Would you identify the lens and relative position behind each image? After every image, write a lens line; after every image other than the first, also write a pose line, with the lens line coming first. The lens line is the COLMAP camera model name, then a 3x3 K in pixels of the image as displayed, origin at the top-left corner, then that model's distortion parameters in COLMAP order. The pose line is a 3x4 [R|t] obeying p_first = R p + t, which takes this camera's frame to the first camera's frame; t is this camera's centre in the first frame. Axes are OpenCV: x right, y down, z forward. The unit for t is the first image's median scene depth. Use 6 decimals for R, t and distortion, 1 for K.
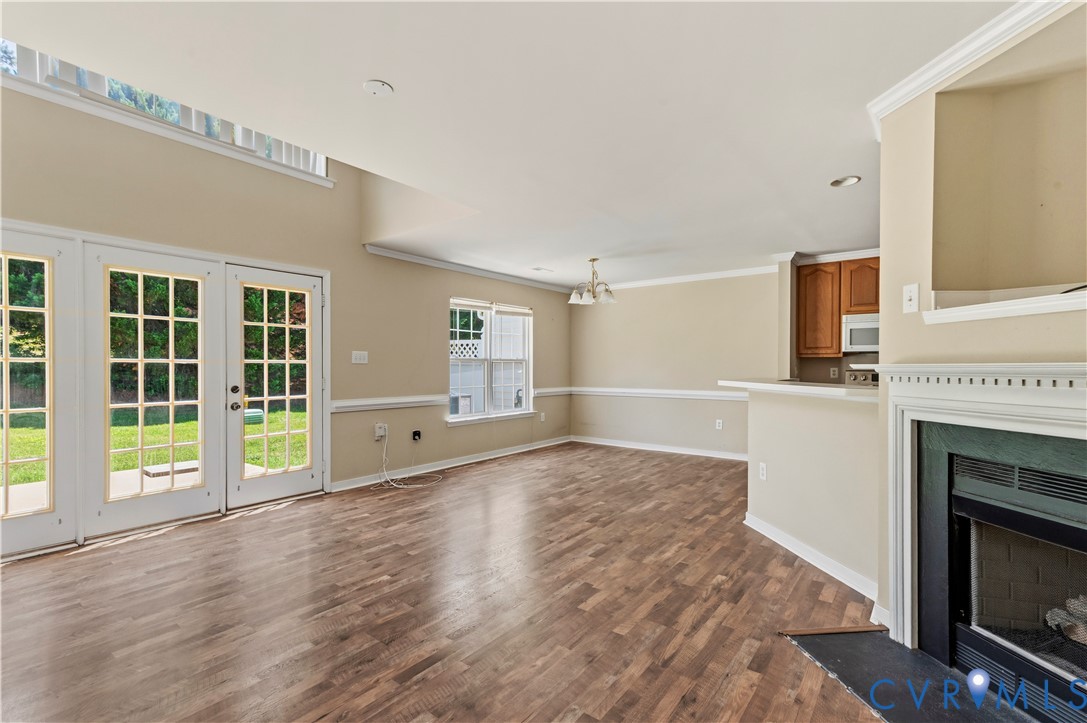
lens RADIAL K [[489.5, 0, 542.2], [0, 489.5, 372.3], [0, 0, 1]] dist [0.024743, -0.007693]
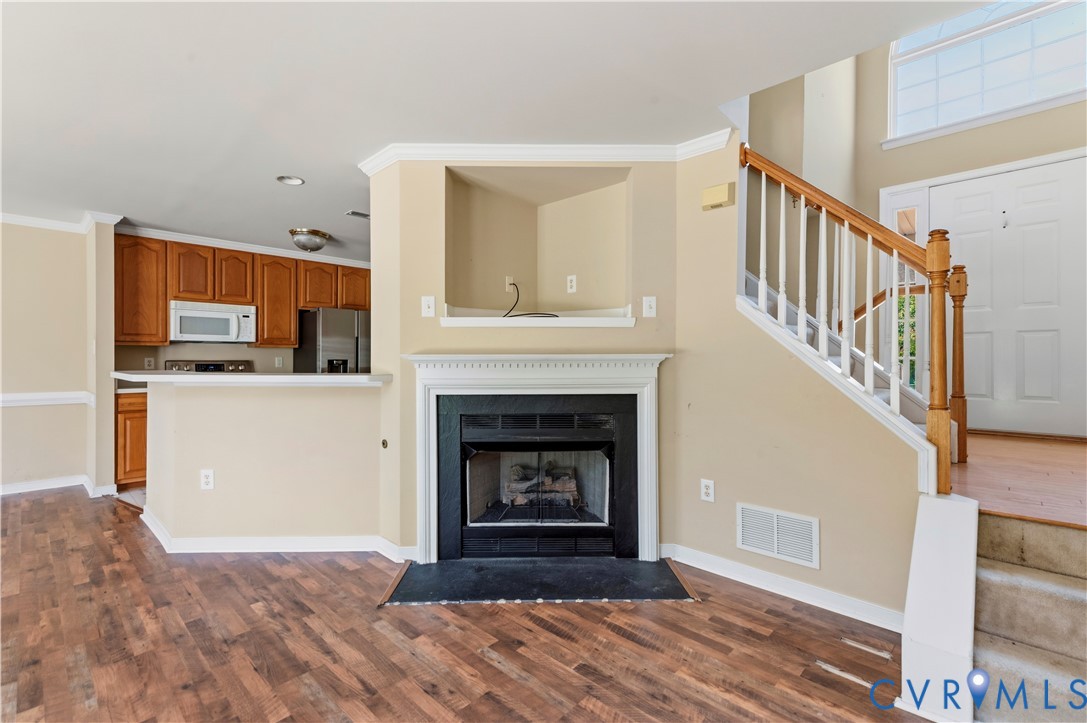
lens RADIAL K [[487.5, 0, 538.6], [0, 487.5, 355.9], [0, 0, 1]] dist [0.023147, -0.005104]
pose [[0.111415, 0.002061, 0.993772, -0.375093], [0.011156, 0.999932, -0.003325, -0.003556], [-0.993711, 0.011457, 0.111384, 0.372048]]
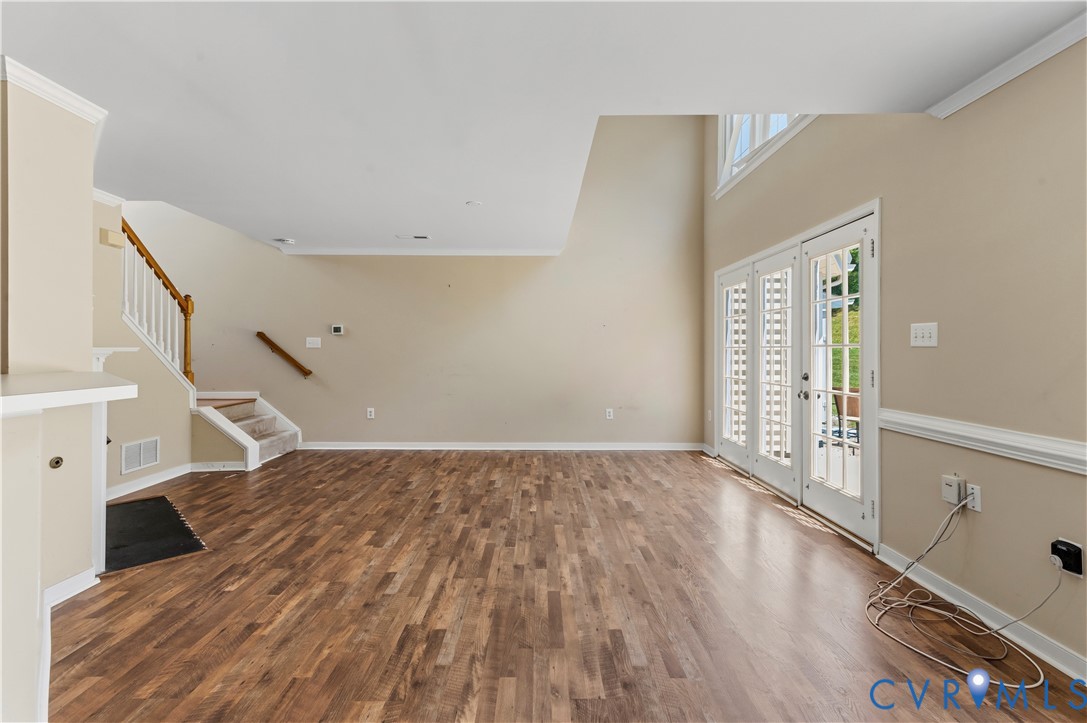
lens RADIAL K [[487.5, 0, 538.6], [0, 487.5, 355.9], [0, 0, 1]] dist [0.023147, -0.005104]
pose [[-0.794431, 0.003384, -0.607345, 0.408083], [-0.010640, 0.999753, 0.019488, -0.020404], [0.607261, 0.021944, -0.794199, 1.790717]]
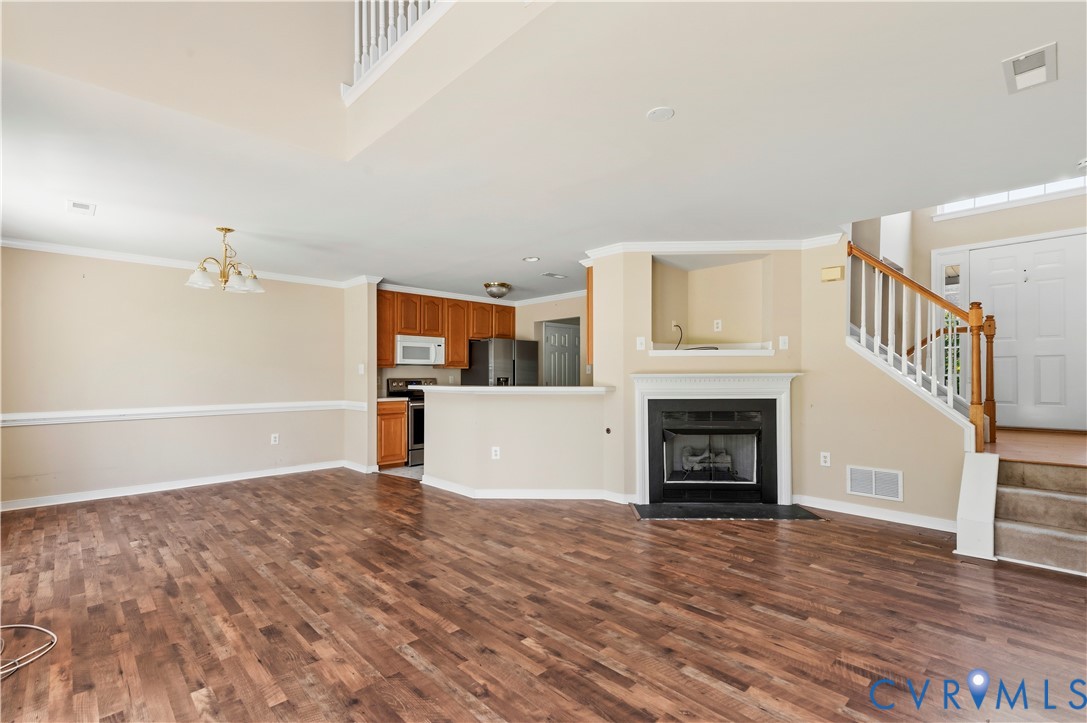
lens RADIAL K [[489.5, 0, 542.2], [0, 489.5, 372.3], [0, 0, 1]] dist [0.024743, -0.007693]
pose [[0.151392, 0.004305, 0.988464, -0.966792], [0.013924, 0.999882, -0.006487, -0.010615], [-0.988376, 0.014745, 0.151314, 0.745546]]
